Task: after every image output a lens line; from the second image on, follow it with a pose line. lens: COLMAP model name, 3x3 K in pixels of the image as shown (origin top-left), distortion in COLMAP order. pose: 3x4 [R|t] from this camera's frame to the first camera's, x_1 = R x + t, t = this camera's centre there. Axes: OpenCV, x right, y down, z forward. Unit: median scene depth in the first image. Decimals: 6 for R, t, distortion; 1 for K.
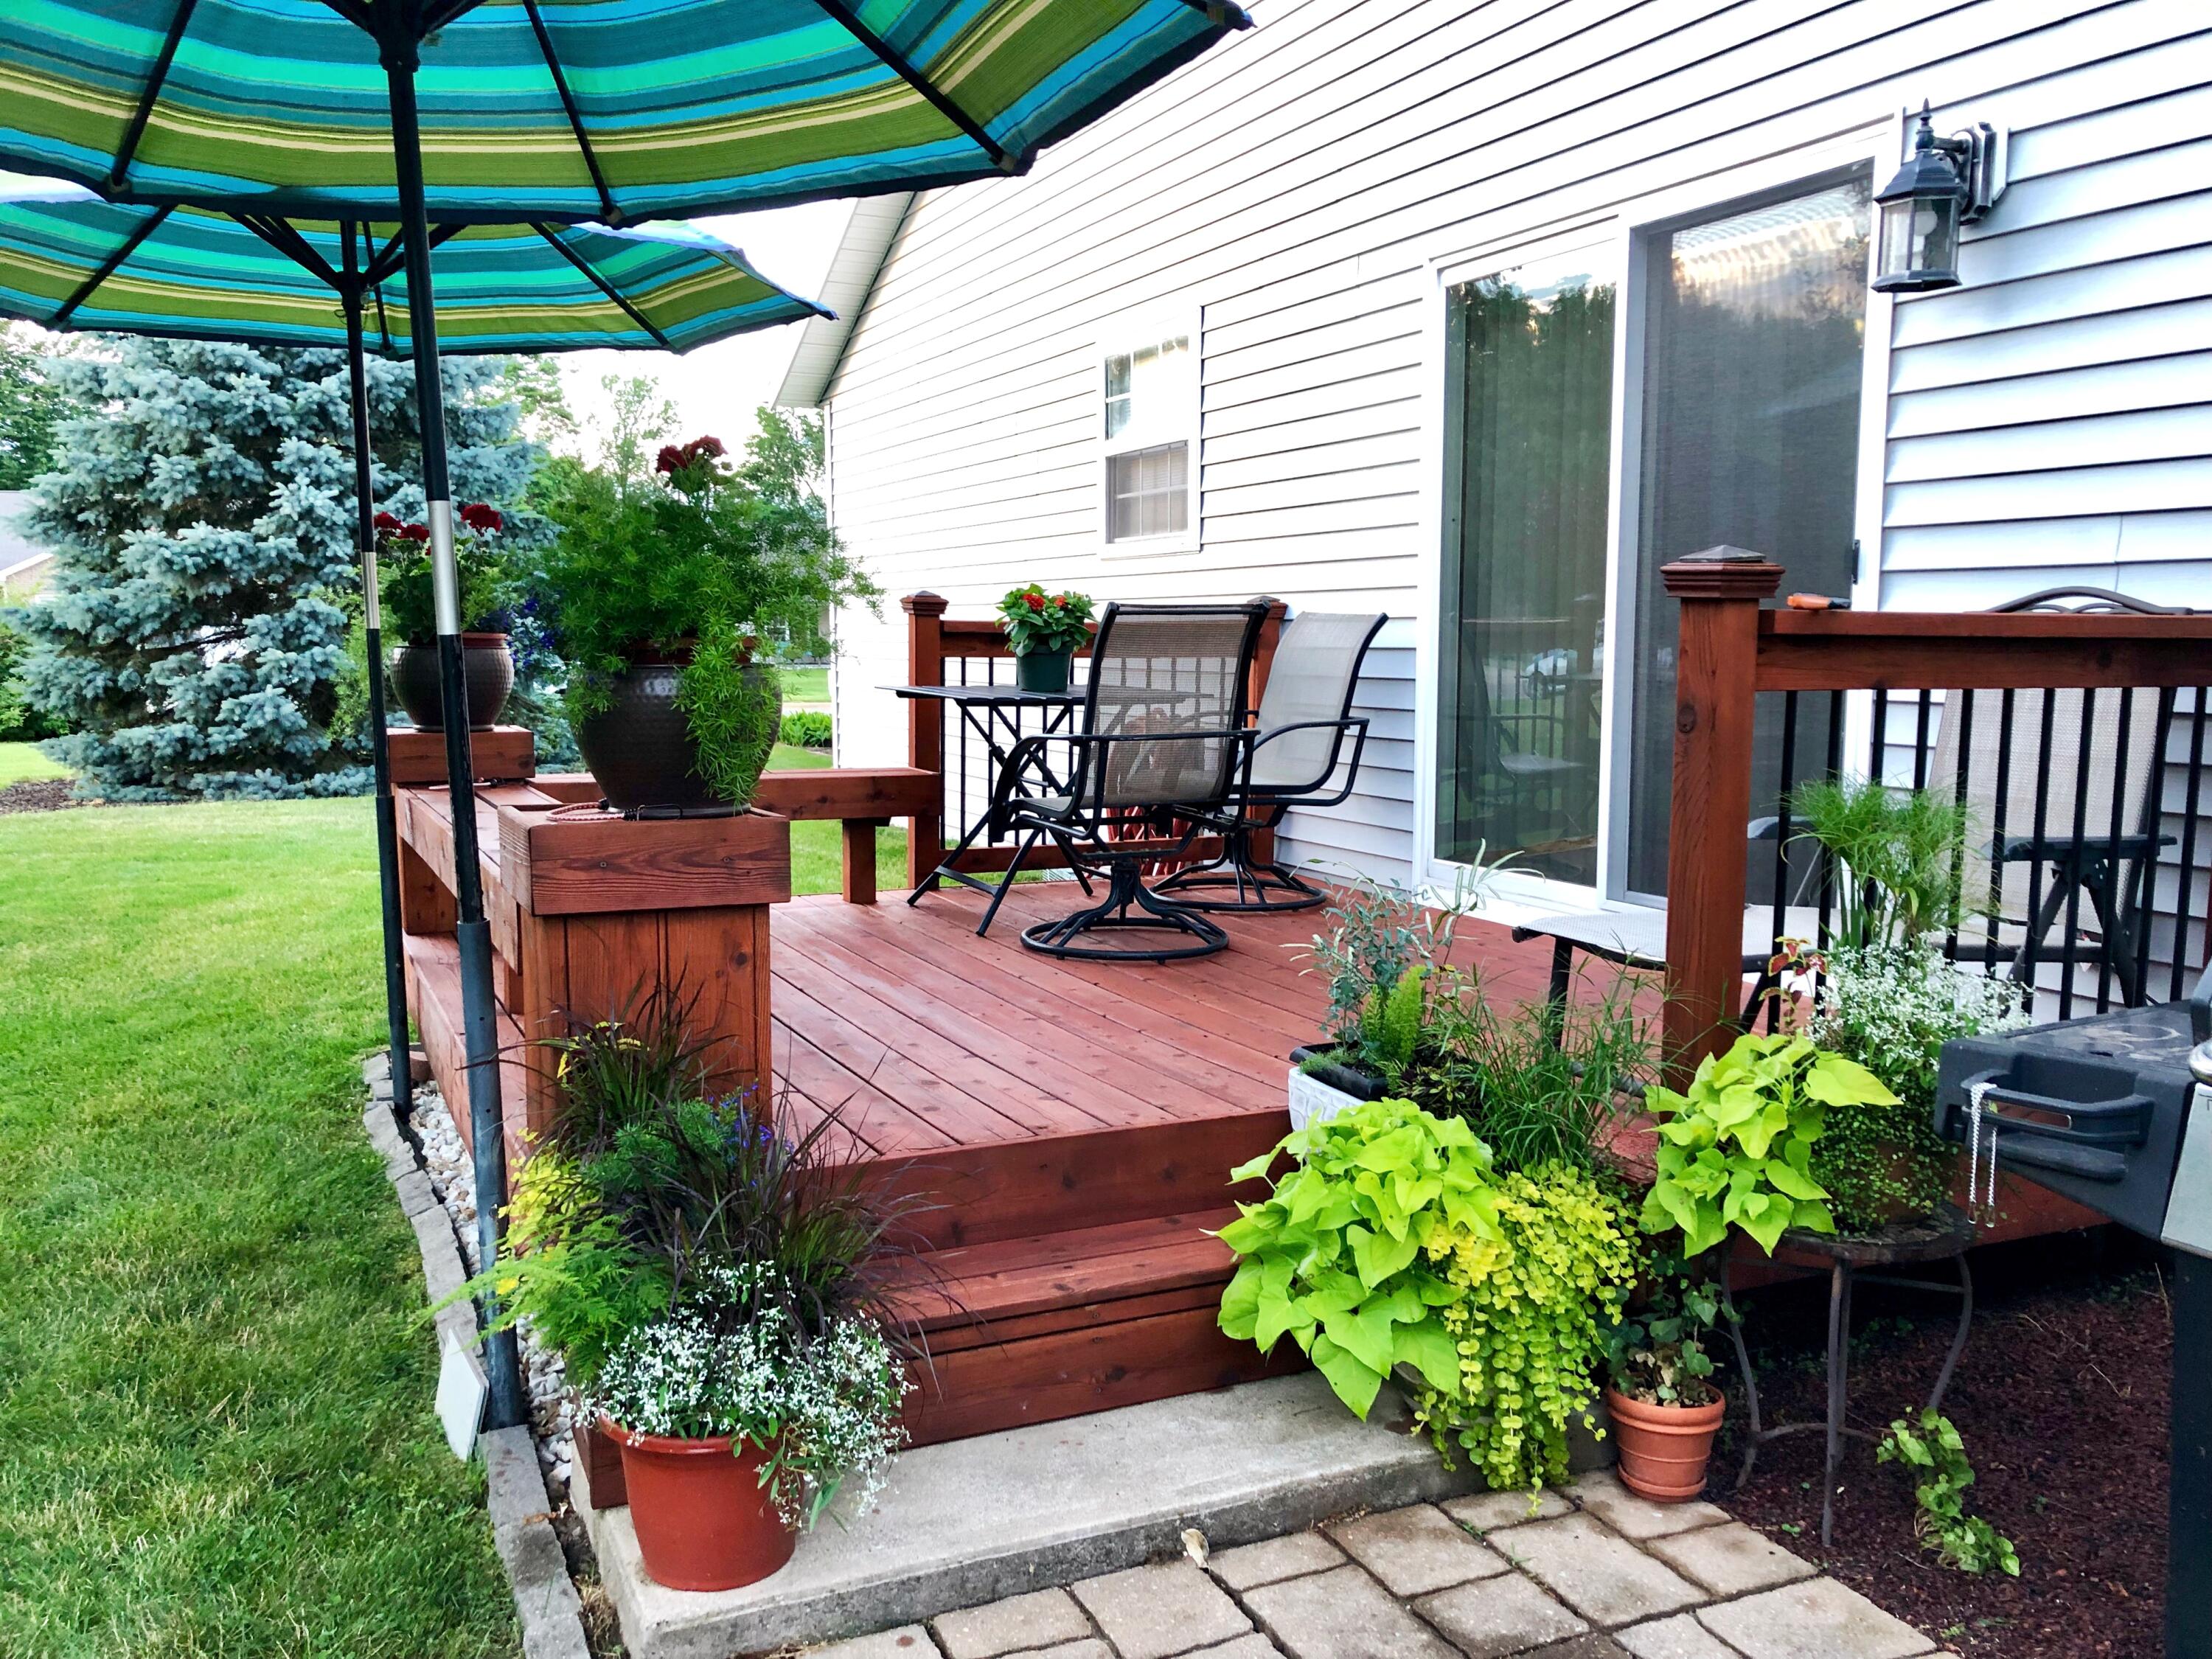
lens RADIAL K [[1822.0, 0, 1089.5], [0, 1822.0, 860.8], [0, 0, 1]] dist [0.053684, -0.023670]
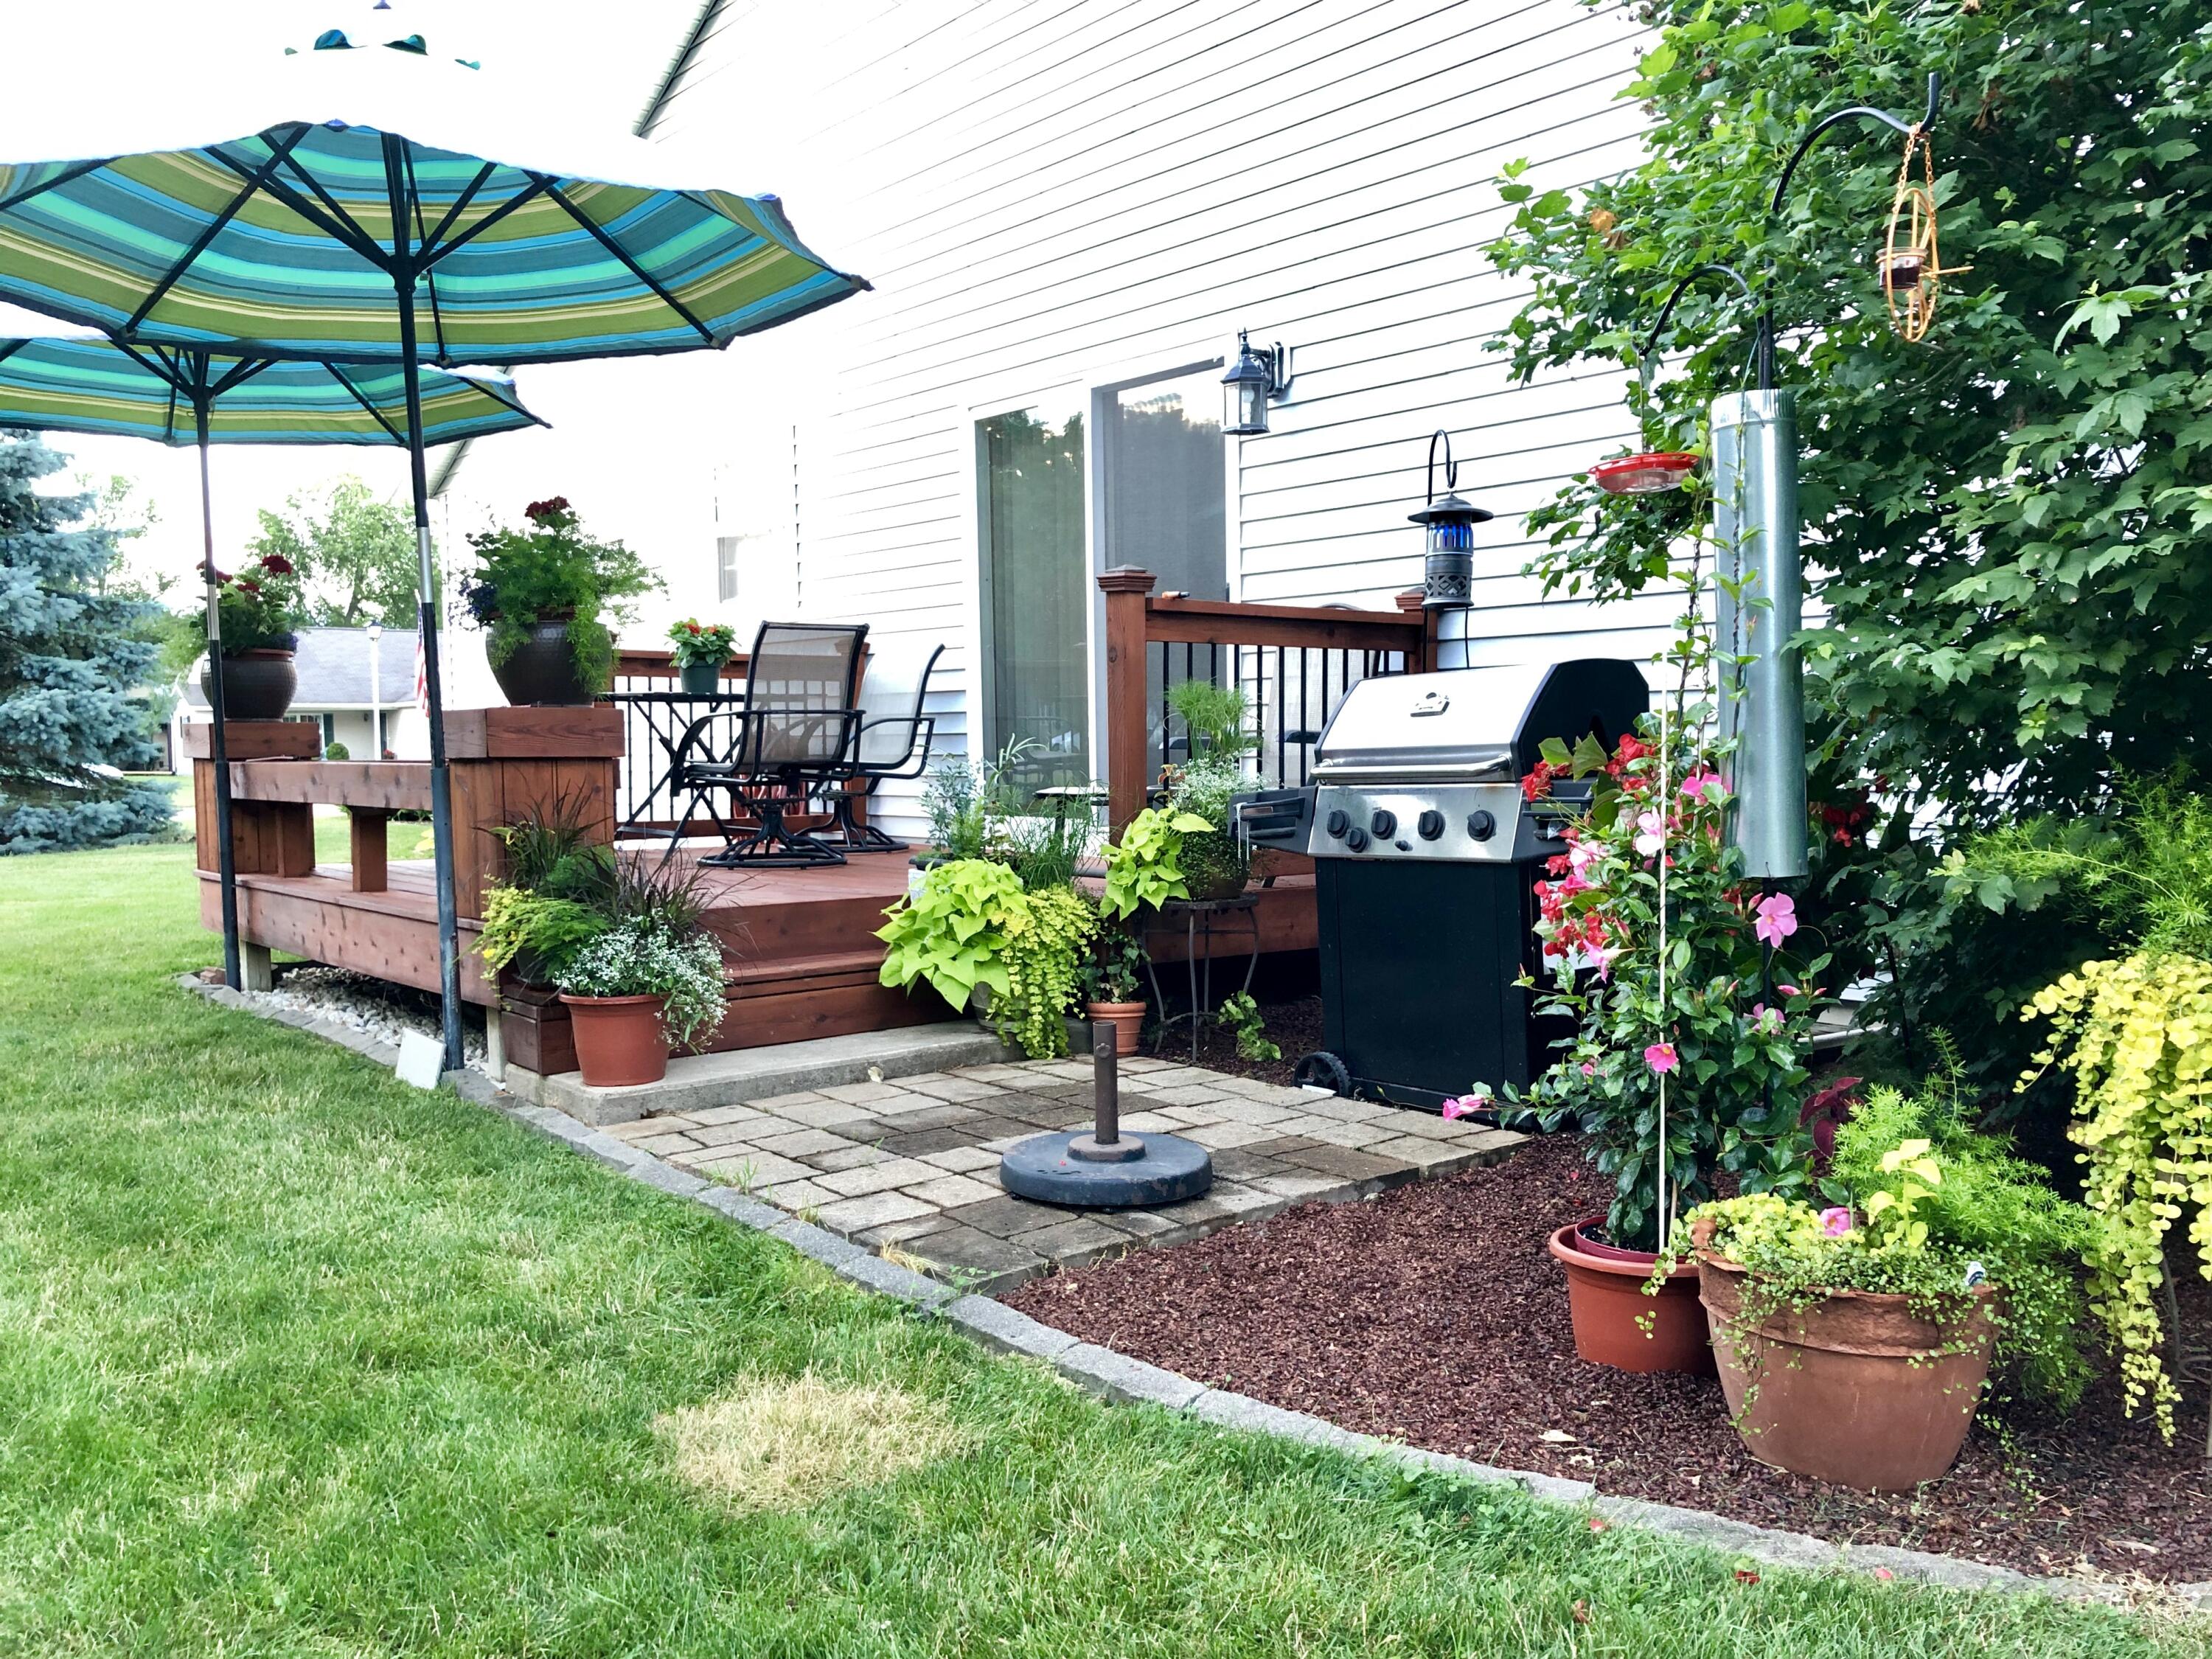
lens RADIAL K [[1822.0, 0, 1102.5], [0, 1822.0, 841.3], [0, 0, 1]] dist [0.053684, -0.023670]
pose [[0.967275, -0.028952, 0.252074, -0.135399], [0.046245, 0.996945, -0.062951, 0.191225], [-0.249481, 0.072548, 0.965658, -0.657433]]
